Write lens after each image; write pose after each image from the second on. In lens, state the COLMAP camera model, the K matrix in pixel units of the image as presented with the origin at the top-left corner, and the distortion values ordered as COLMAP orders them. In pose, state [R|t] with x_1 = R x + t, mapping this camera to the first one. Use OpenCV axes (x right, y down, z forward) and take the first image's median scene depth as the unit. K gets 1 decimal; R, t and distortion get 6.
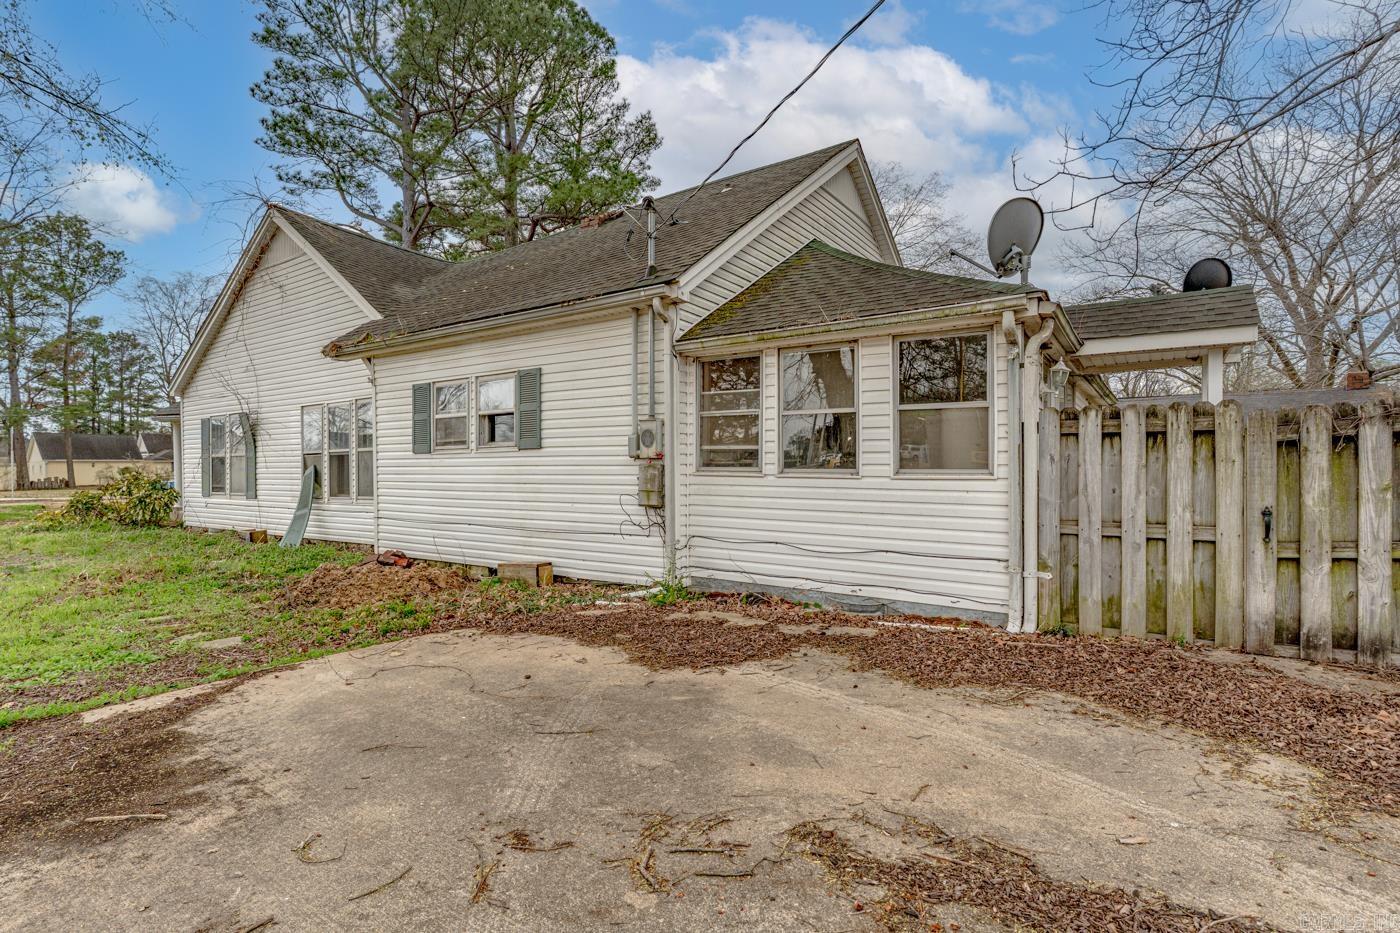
lens RADIAL K [[673.7, 0, 736.0], [0, 673.7, 470.6], [0, 0, 1]] dist [-0.001037, 0.002137]
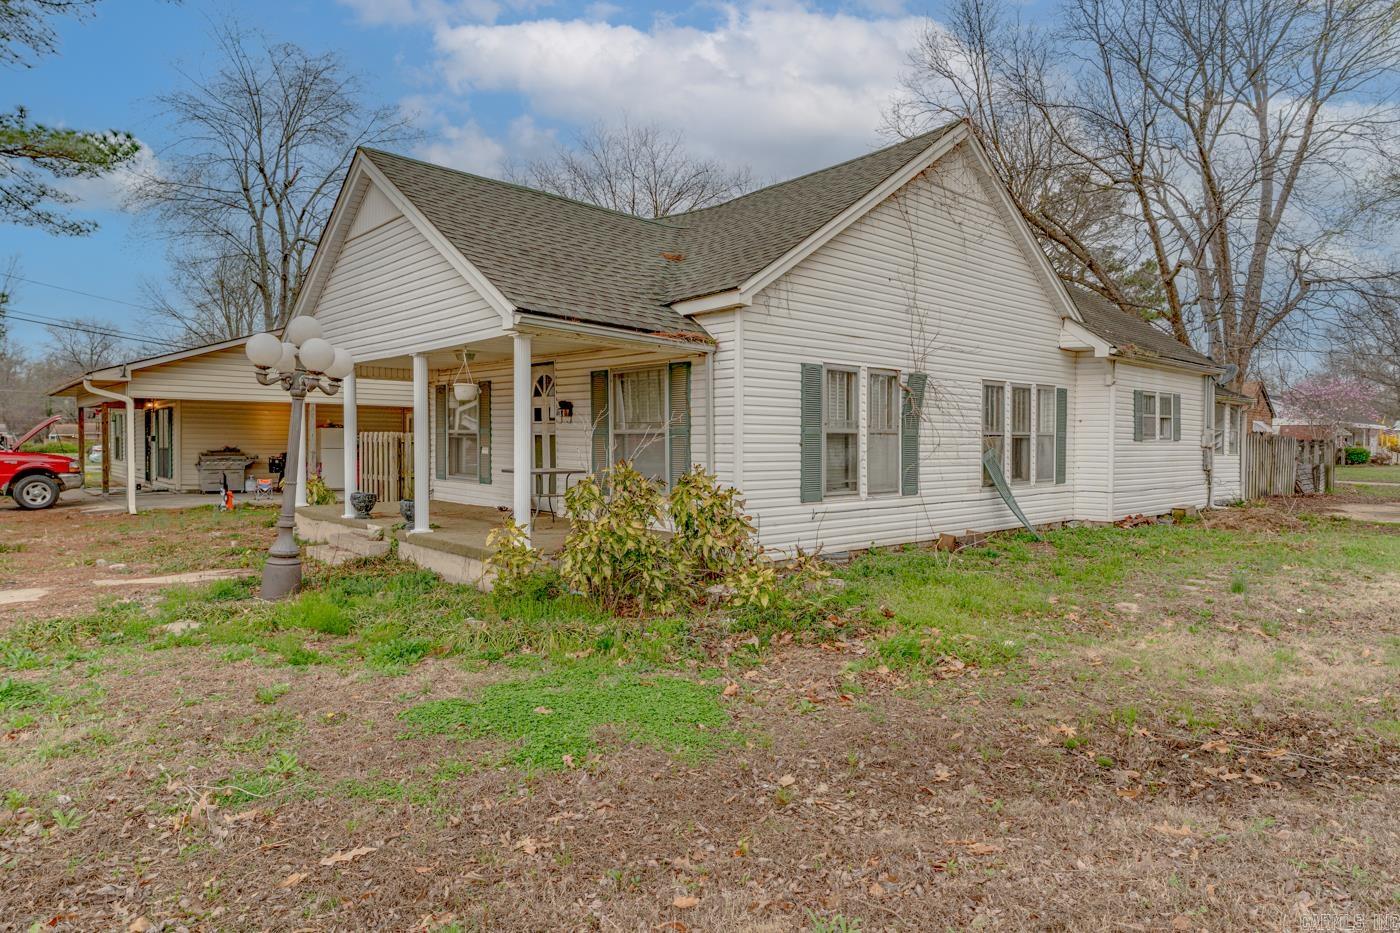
lens RADIAL K [[854.3, 0, 699.8], [0, 854.3, 462.6], [0, 0, 1]] dist [0.000229, -0.000073]
pose [[0.259291, -0.009864, 0.965749, -1.910572], [0.004298, 0.999950, 0.009059, -0.001247], [-0.965790, 0.001802, 0.259320, 1.154774]]
